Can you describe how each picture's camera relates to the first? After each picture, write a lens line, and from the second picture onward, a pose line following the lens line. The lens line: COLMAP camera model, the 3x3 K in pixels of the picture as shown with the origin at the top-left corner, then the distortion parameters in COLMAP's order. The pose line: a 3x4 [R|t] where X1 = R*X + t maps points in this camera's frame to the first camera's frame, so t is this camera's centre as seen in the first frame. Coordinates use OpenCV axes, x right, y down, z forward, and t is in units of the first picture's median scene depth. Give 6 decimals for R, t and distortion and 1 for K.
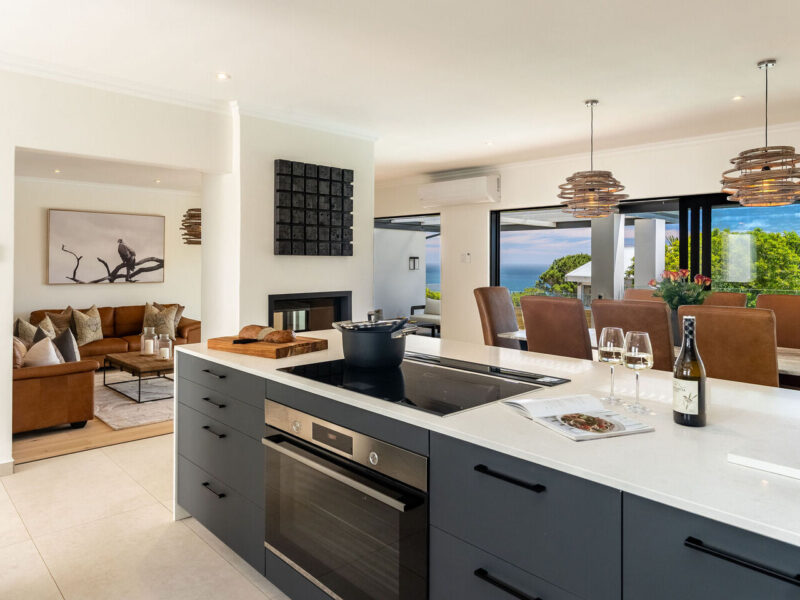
lens RADIAL K [[566.0, 0, 403.0], [0, 566.0, 262.9], [0, 0, 1]] dist [-0.000693, 0.003512]
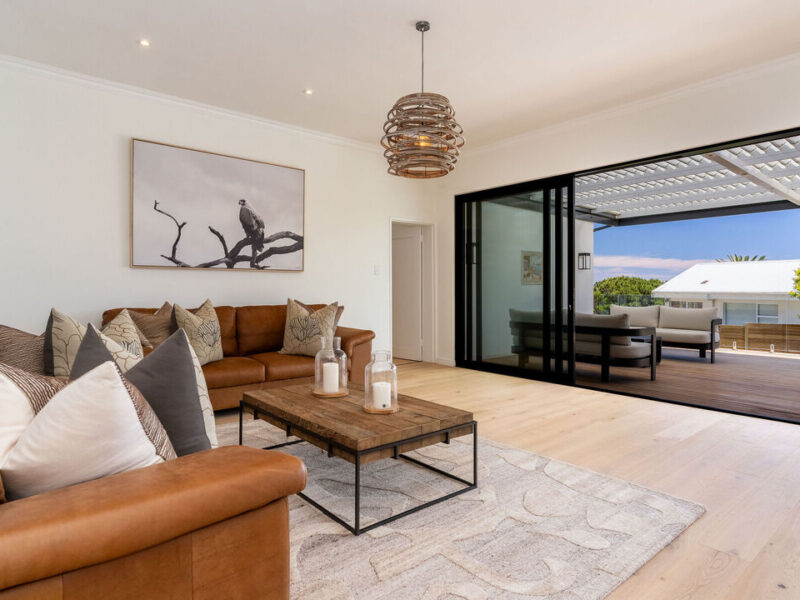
lens RADIAL K [[488.8, 0, 396.9], [0, 488.8, 291.0], [0, 0, 1]] dist [-0.005366, -0.003048]
pose [[0.997045, -0.007048, -0.076495, -0.295617], [0.007160, 0.999974, 0.001180, 0.061494], [0.076485, -0.001724, 0.997069, 0.485574]]
